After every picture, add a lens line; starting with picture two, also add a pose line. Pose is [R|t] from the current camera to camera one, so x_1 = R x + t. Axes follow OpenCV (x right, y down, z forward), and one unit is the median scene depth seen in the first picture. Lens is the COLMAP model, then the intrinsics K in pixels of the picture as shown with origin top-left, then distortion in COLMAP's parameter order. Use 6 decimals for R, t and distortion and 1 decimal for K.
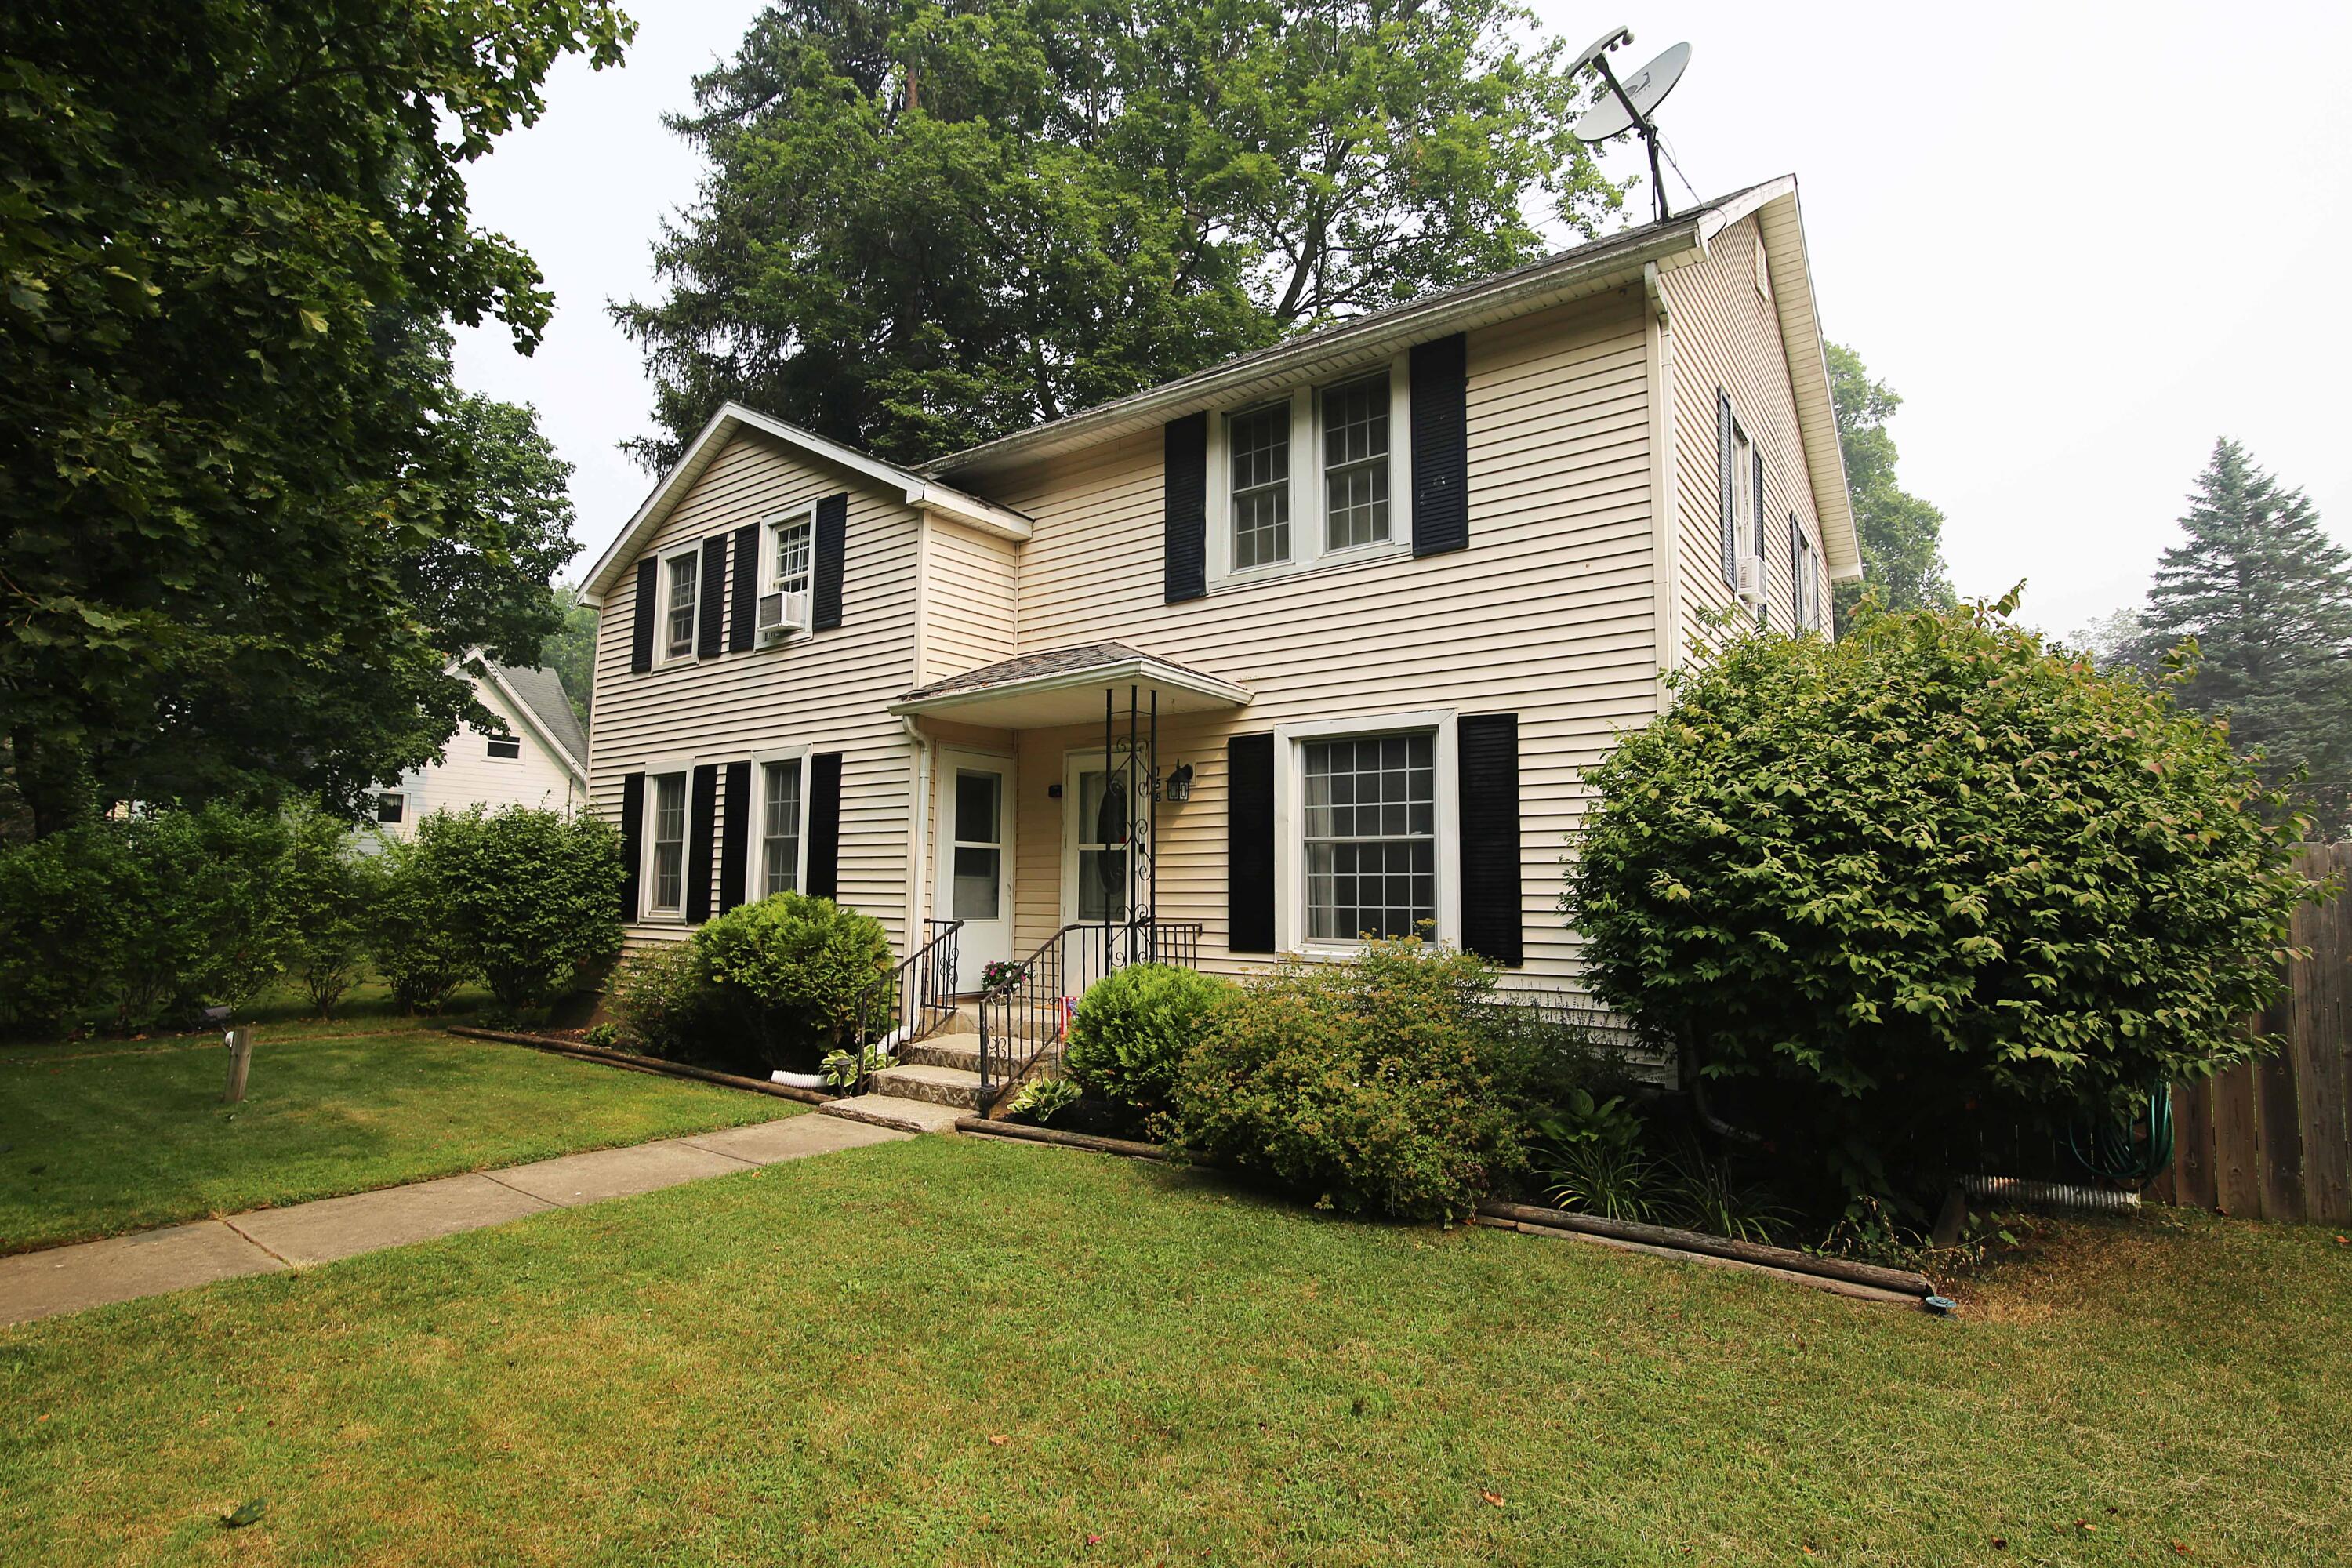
lens RADIAL K [[1130.7, 0, 1176.0], [0, 1130.7, 784.0], [0, 0, 1]] dist [-0.016527, -0.000333]
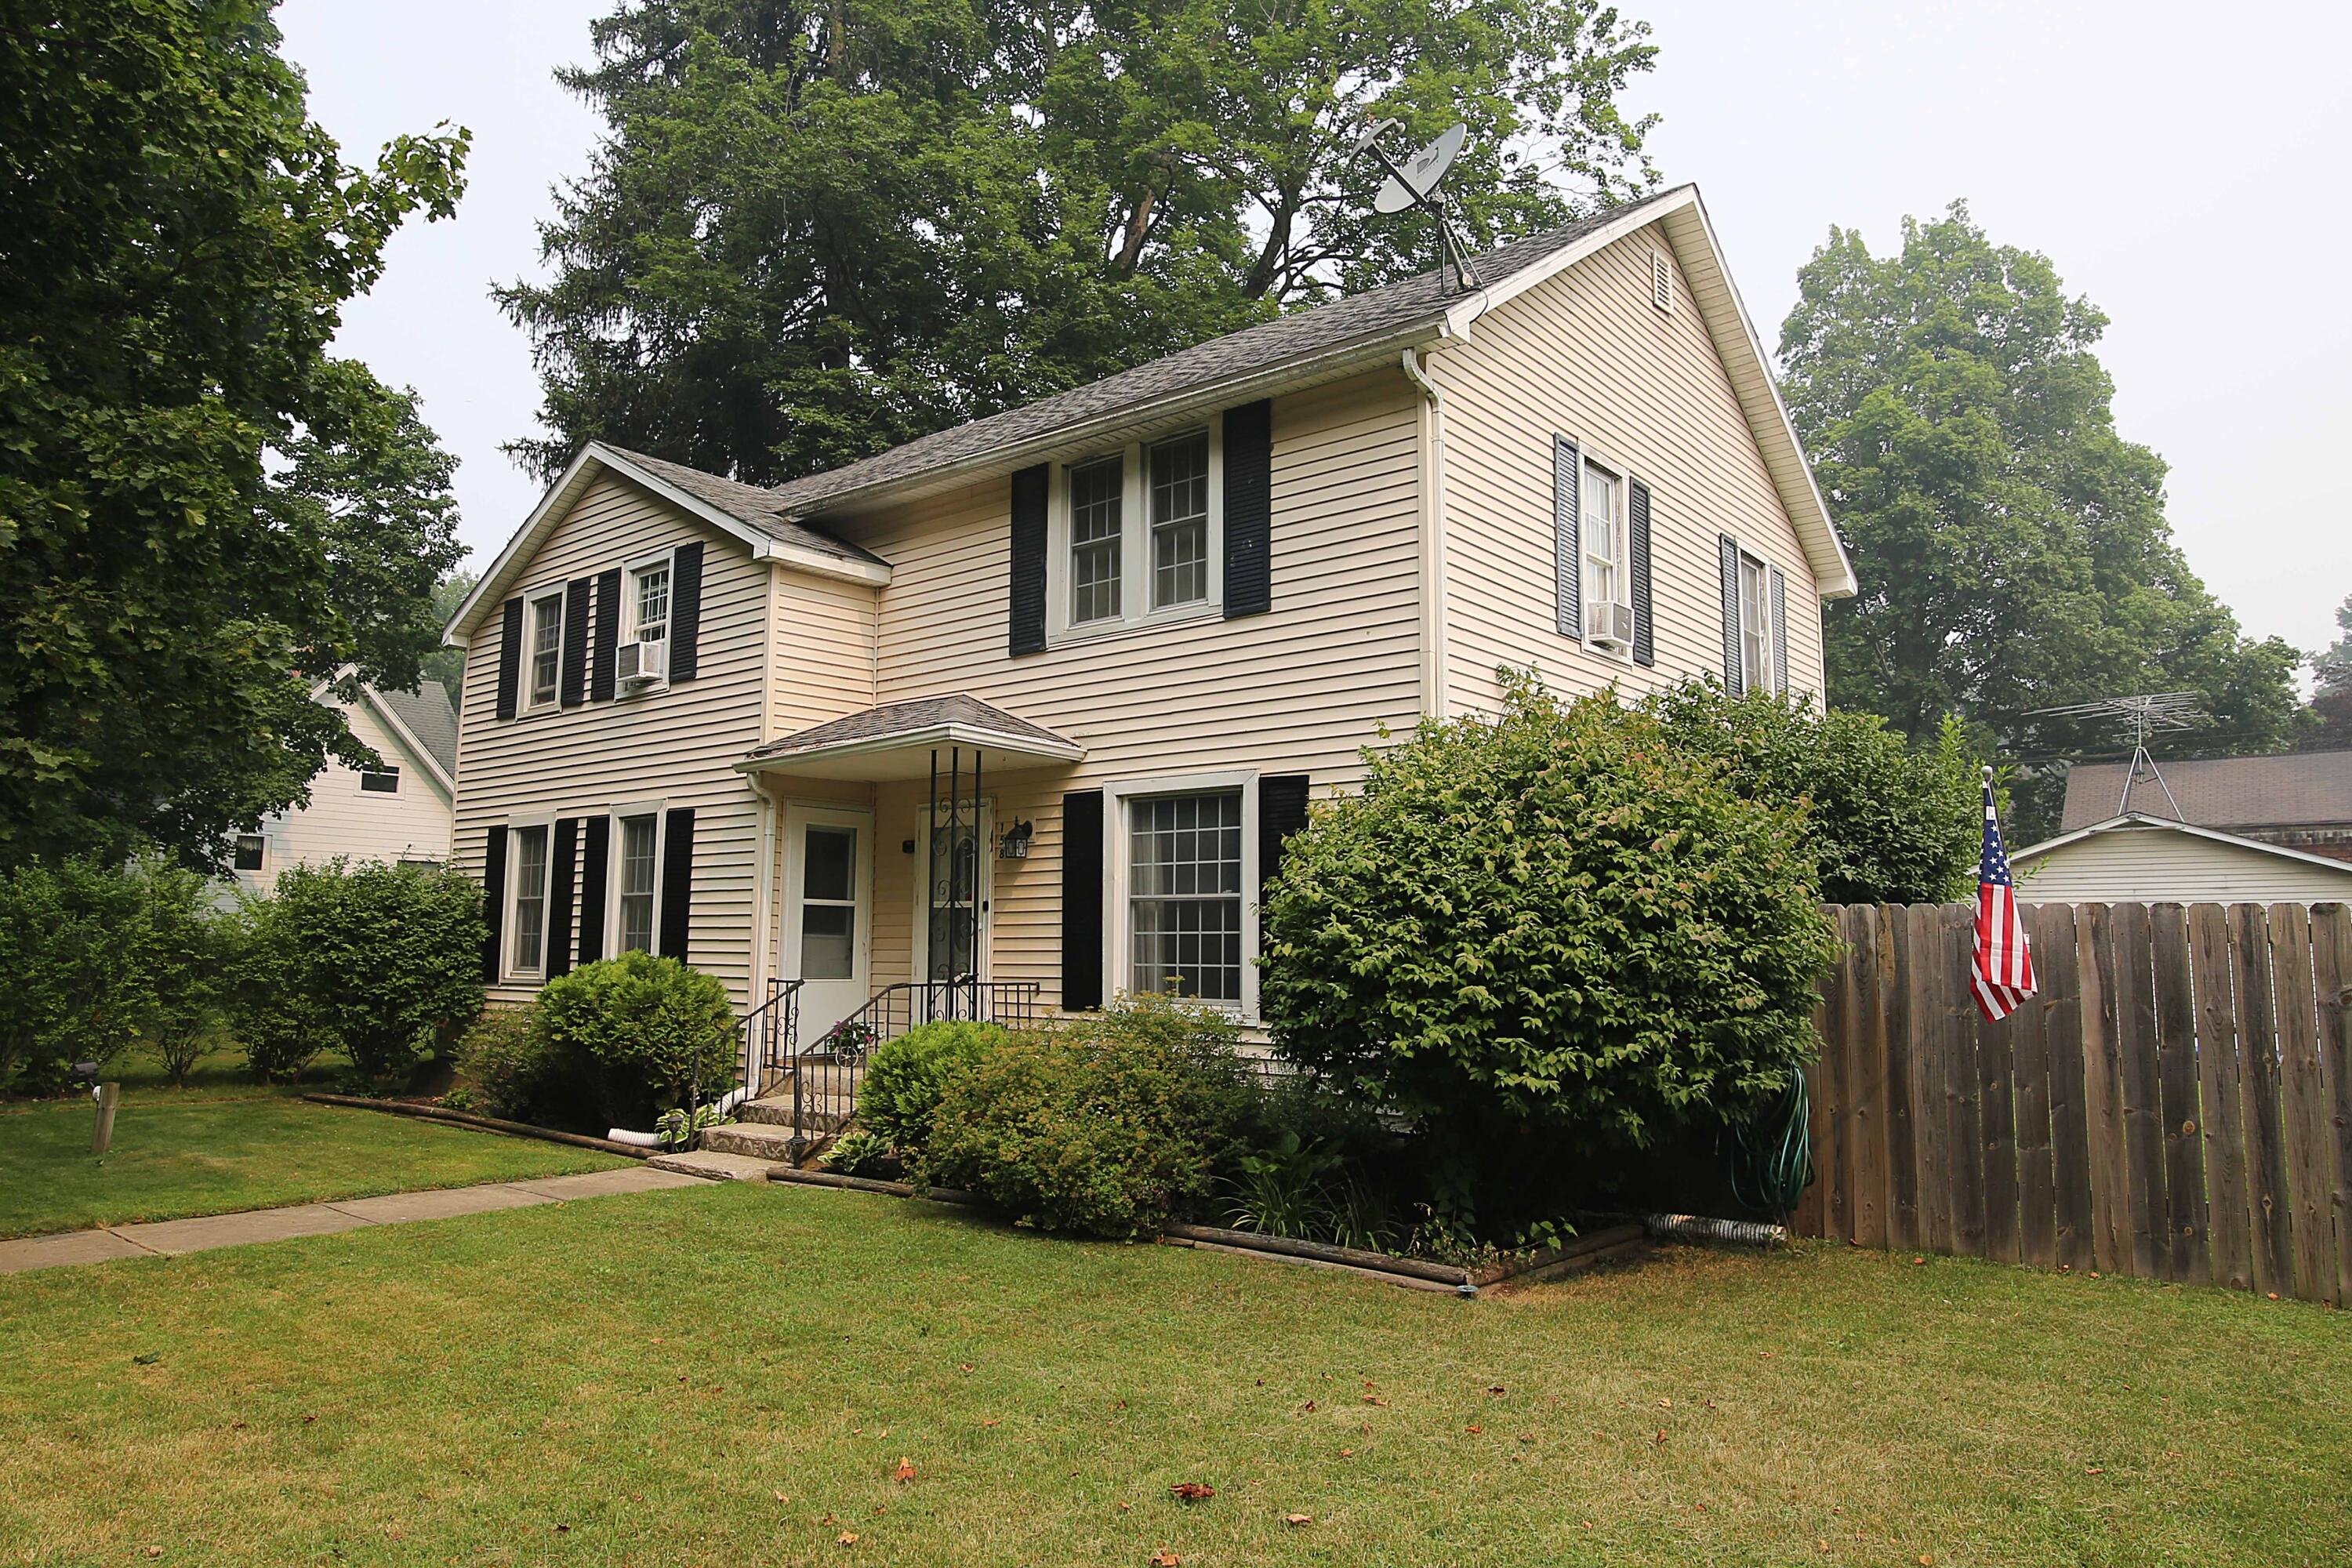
lens RADIAL K [[1489.3, 0, 1174.5], [0, 1489.3, 755.2], [0, 0, 1]] dist [-0.021676, 0.003505]
pose [[0.998602, -0.009571, -0.051986, 0.211118], [0.007765, 0.999363, -0.034833, -0.028942], [0.052286, 0.034381, 0.998040, -0.300005]]
